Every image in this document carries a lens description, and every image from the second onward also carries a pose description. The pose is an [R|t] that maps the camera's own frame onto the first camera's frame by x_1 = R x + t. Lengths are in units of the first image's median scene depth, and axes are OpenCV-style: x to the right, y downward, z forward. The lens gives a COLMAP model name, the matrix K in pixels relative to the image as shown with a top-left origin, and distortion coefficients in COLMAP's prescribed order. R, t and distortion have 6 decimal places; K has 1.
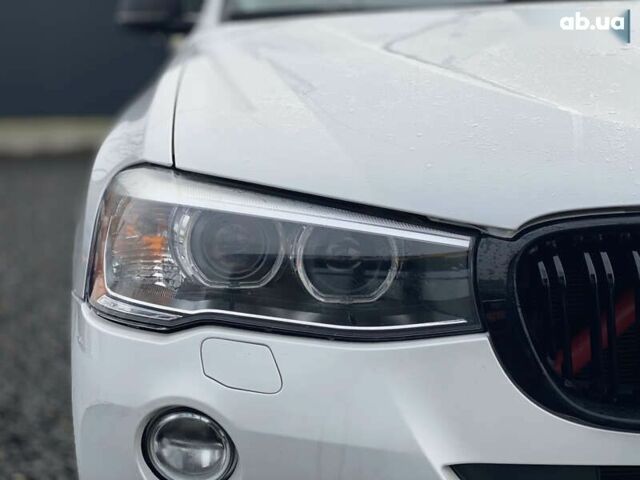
lens RADIAL K [[951.7, 0, 316.6], [0, 951.7, 240.3], [0, 0, 1]] dist [0.131996, 0.000000]
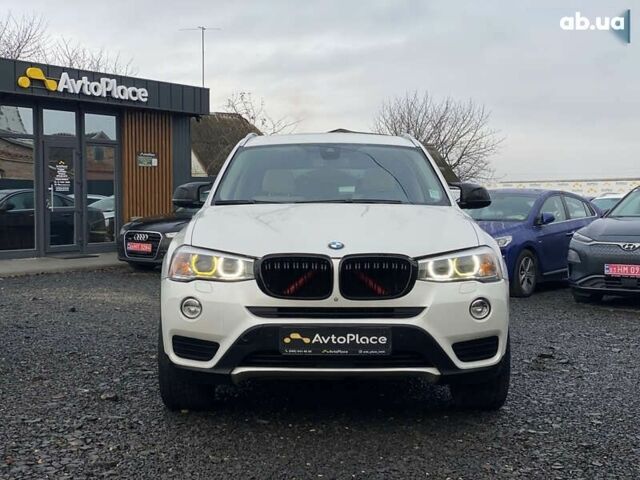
lens RADIAL K [[951.7, 0, 321.2], [0, 951.7, 242.0], [0, 0, 1]] dist [0.131996, 0.000000]
pose [[0.999135, 0.039560, -0.012789, 0.487516], [-0.041078, 0.986767, -0.156852, 0.562179], [0.006415, 0.157242, 0.987539, -3.234443]]
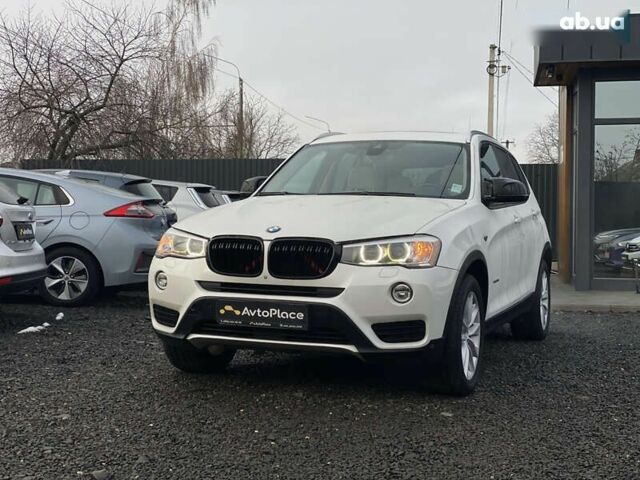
lens RADIAL K [[951.7, 0, 318.6], [0, 951.7, 244.5], [0, 0, 1]] dist [0.131996, 0.000000]
pose [[0.922365, 0.067945, -0.380297, 2.462881], [-0.126283, 0.983360, -0.130595, 0.568496], [0.365096, 0.168481, 0.915598, -3.255777]]
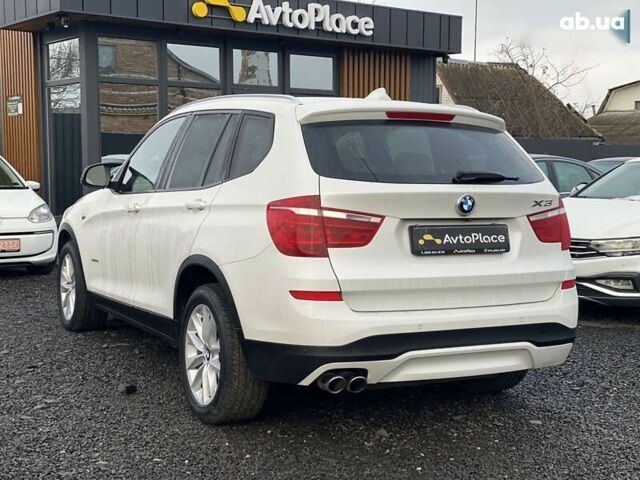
lens RADIAL K [[951.7, 0, 319.1], [0, 951.7, 238.8], [0, 0, 1]] dist [0.131996, 0.000000]
pose [[0.895607, 0.019942, 0.444399, -1.529764], [0.031577, 0.993625, -0.108226, 0.292185], [-0.443725, 0.110961, 0.889267, -2.459302]]
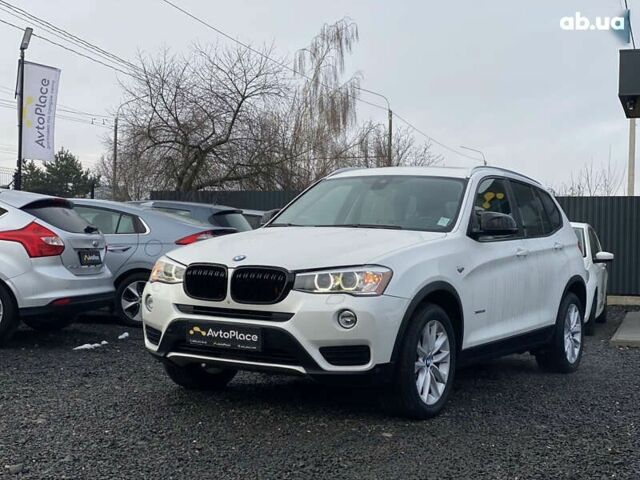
lens RADIAL K [[951.7, 0, 317.9], [0, 951.7, 239.7], [0, 0, 1]] dist [0.131996, 0.000000]
pose [[0.843262, 0.064571, -0.533610, 3.538868], [-0.164148, 0.976268, -0.141267, 0.470933], [0.511824, 0.206716, 0.833849, -3.136548]]
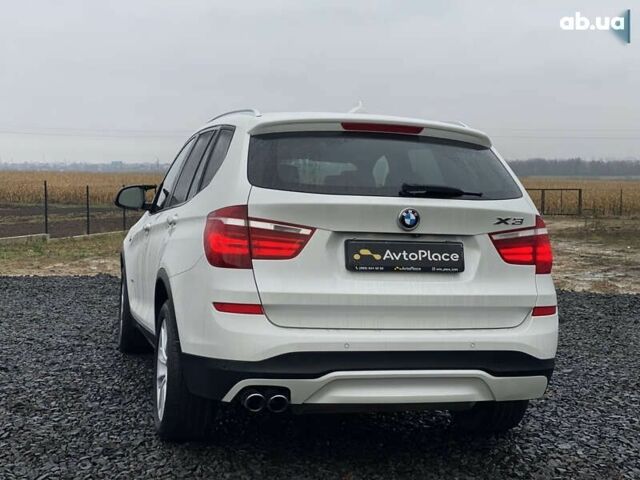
lens RADIAL K [[951.7, 0, 316.5], [0, 951.7, 237.2], [0, 0, 1]] dist [0.131996, 0.000000]
pose [[0.968546, 0.061763, 0.241049, -0.469981], [-0.022739, 0.986622, -0.161429, 0.420267], [-0.247794, 0.150870, 0.956993, -2.676999]]
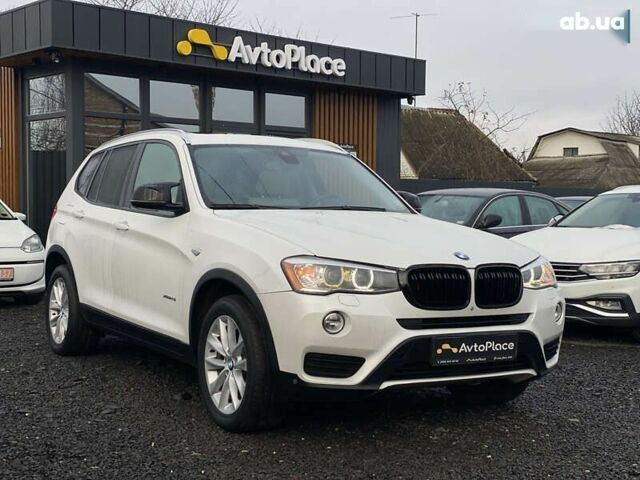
lens RADIAL K [[951.7, 0, 320.7], [0, 951.7, 239.8], [0, 0, 1]] dist [0.131996, 0.000000]
pose [[0.858828, 0.041217, 0.510604, -2.223813], [0.042587, 0.987563, -0.151349, 0.470085], [-0.510492, 0.151728, 0.846391, -2.419514]]
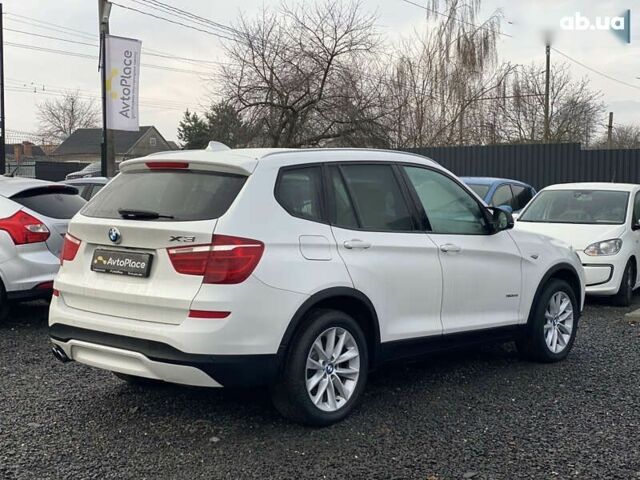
lens RADIAL K [[951.7, 0, 313.6], [0, 951.7, 245.2], [0, 0, 1]] dist [0.131996, 0.000000]
pose [[0.728167, 0.093683, -0.678967, 4.969099], [-0.166349, 0.985152, -0.042474, -0.164955], [0.664906, 0.143874, 0.732939, -2.230886]]
